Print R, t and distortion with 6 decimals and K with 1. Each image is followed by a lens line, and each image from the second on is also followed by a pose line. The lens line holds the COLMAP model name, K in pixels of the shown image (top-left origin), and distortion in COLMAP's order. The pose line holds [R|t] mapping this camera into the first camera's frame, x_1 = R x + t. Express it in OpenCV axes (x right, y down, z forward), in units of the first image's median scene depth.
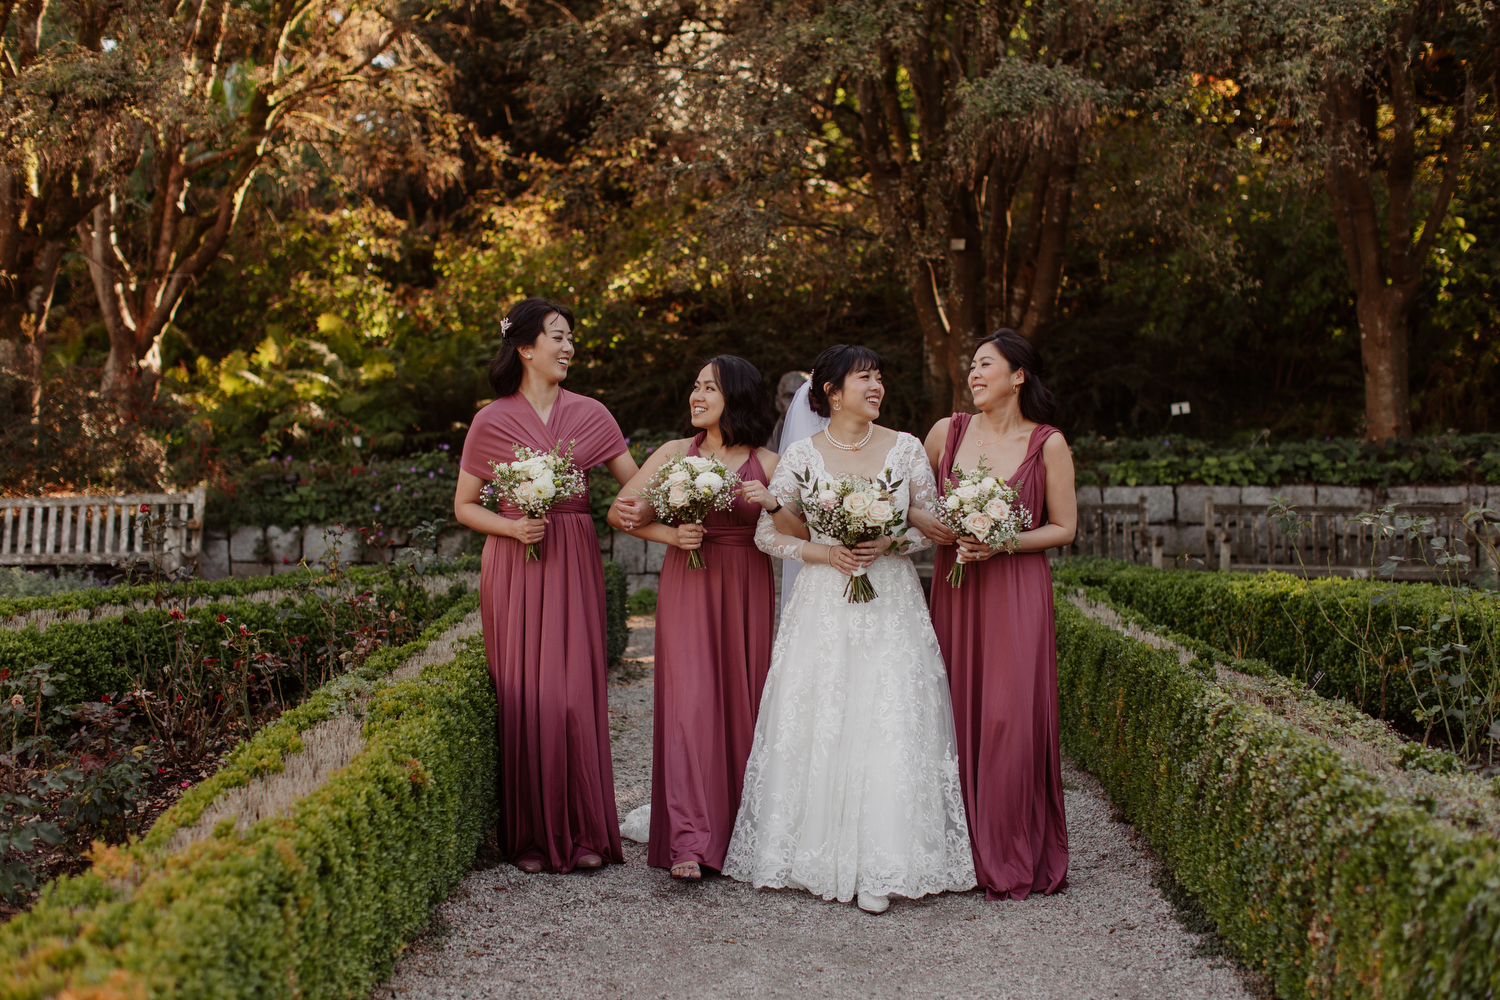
lens RADIAL K [[2459.5, 0, 711.2], [0, 2459.5, 496.6], [0, 0, 1]] dist [0.043082, -0.033728]
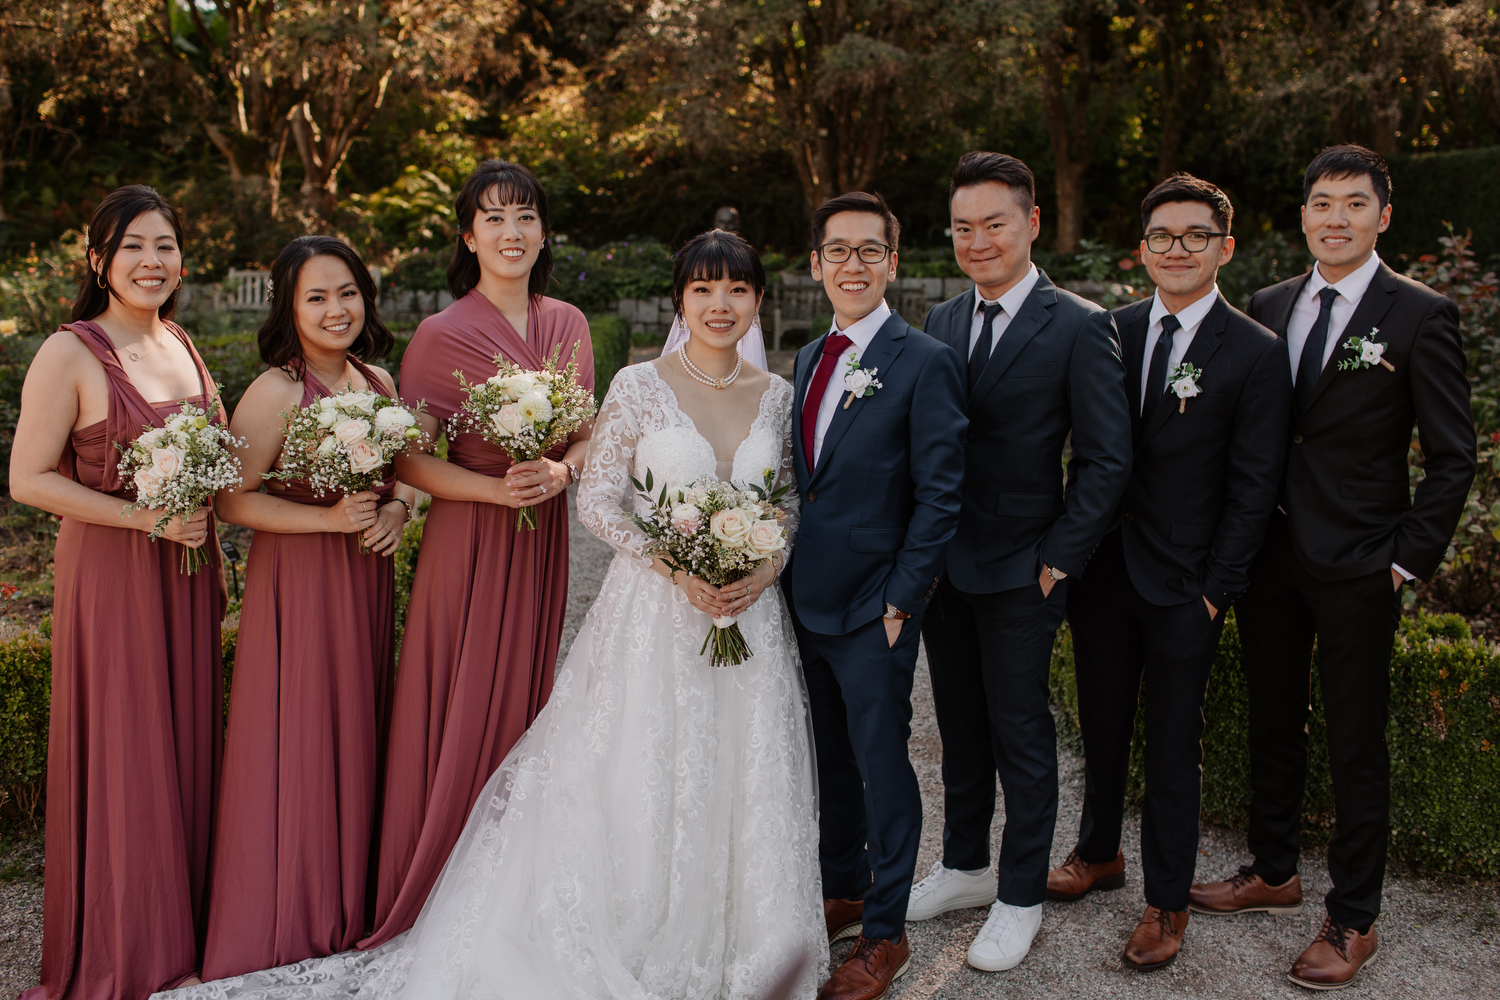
lens RADIAL K [[1905.2, 0, 722.9], [0, 1905.2, 494.6], [0, 0, 1]] dist [0.011012, 0.015420]
pose [[0.999378, 0.017280, 0.030725, -0.004817], [-0.020786, 0.992829, 0.117721, -0.007671], [-0.028471, -0.118286, 0.992571, -0.340254]]
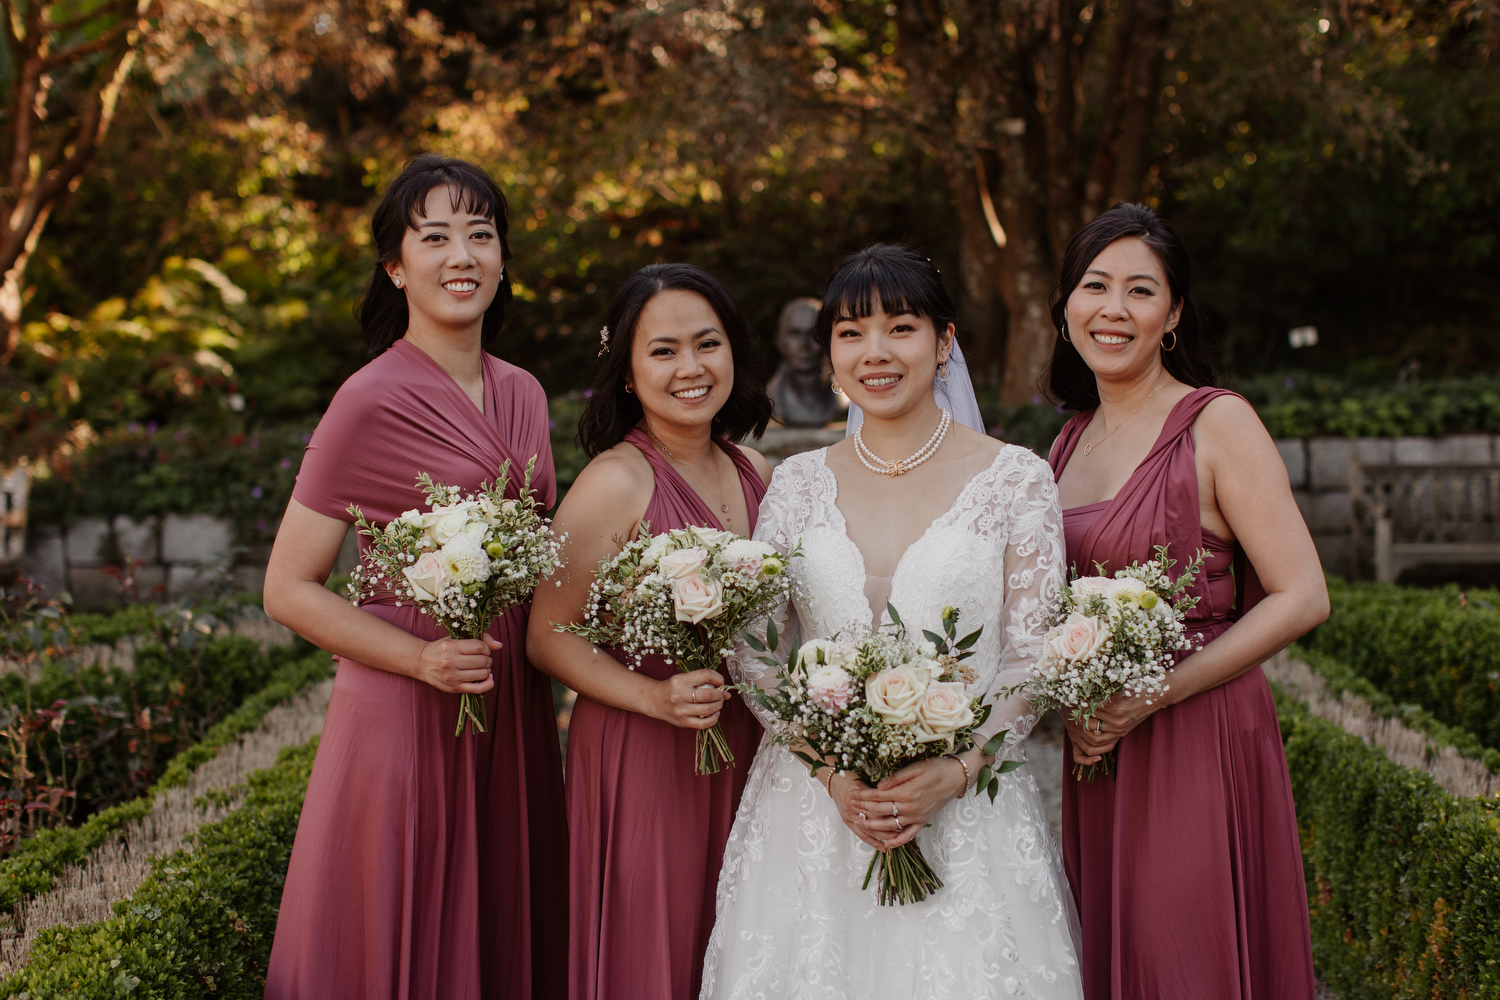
lens RADIAL K [[2459.5, 0, 711.2], [0, 2459.5, 496.6], [0, 0, 1]] dist [0.043082, -0.033728]
pose [[0.999767, -0.020947, -0.005178, 0.008454], [0.021087, 0.999364, 0.028770, -0.012406], [0.004572, -0.028872, 0.999573, 0.234693]]
